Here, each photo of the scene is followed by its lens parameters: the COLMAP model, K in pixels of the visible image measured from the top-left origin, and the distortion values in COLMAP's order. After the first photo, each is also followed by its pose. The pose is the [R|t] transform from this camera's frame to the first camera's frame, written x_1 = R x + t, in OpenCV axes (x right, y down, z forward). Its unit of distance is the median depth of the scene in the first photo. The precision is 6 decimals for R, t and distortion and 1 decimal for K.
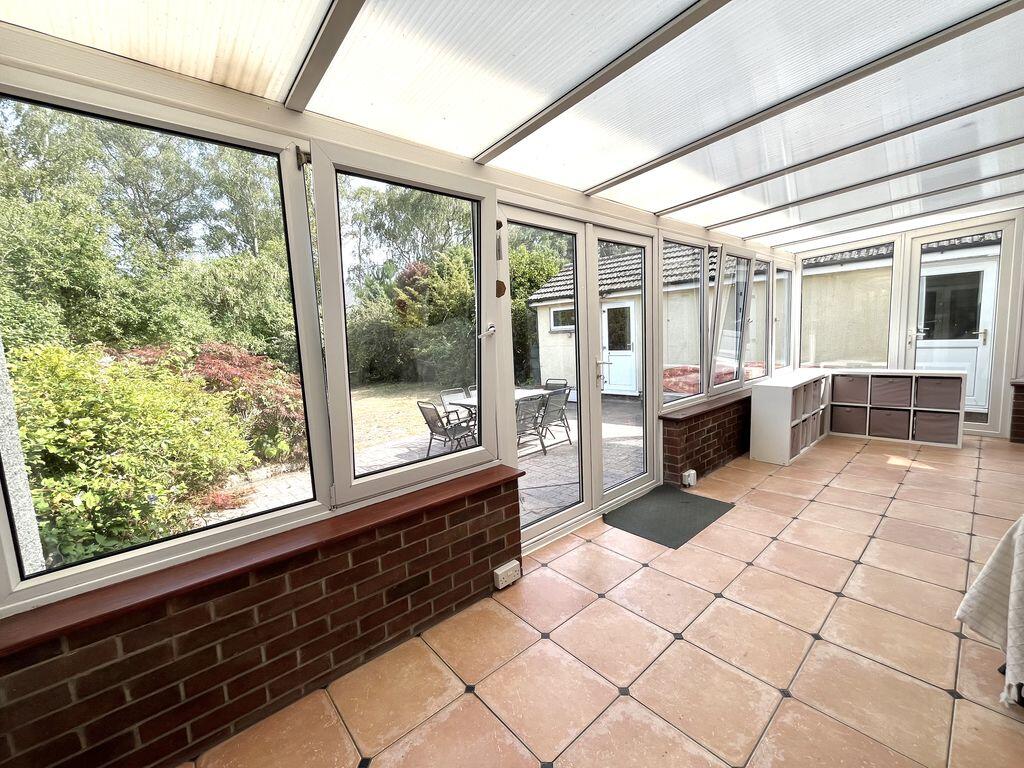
lens RADIAL K [[414.8, 0, 512.0], [0, 414.8, 384.0], [0, 0, 1]] dist [0.000101, 0.000011]
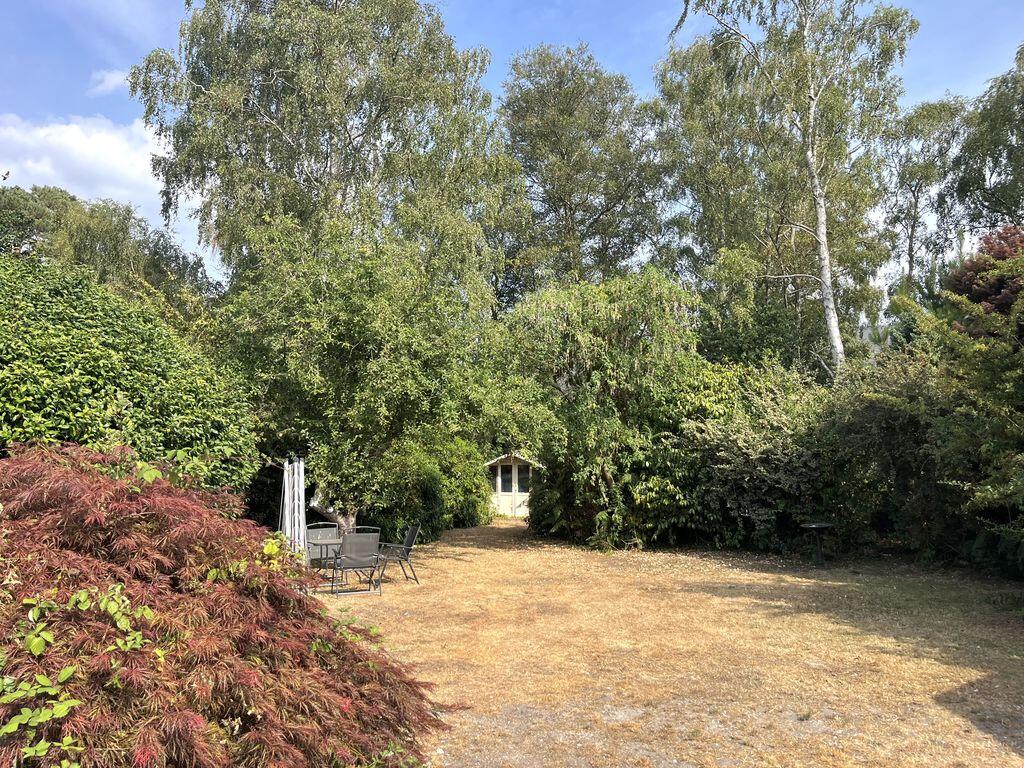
lens RADIAL K [[782.9, 0, 515.7], [0, 782.9, 383.5], [0, 0, 1]] dist [0.052444, -0.056205]
pose [[0.638824, -0.017837, -0.769146, 0.015044], [-0.117644, 0.985709, -0.120570, -0.037759], [0.760305, 0.167509, 0.627596, 0.281913]]
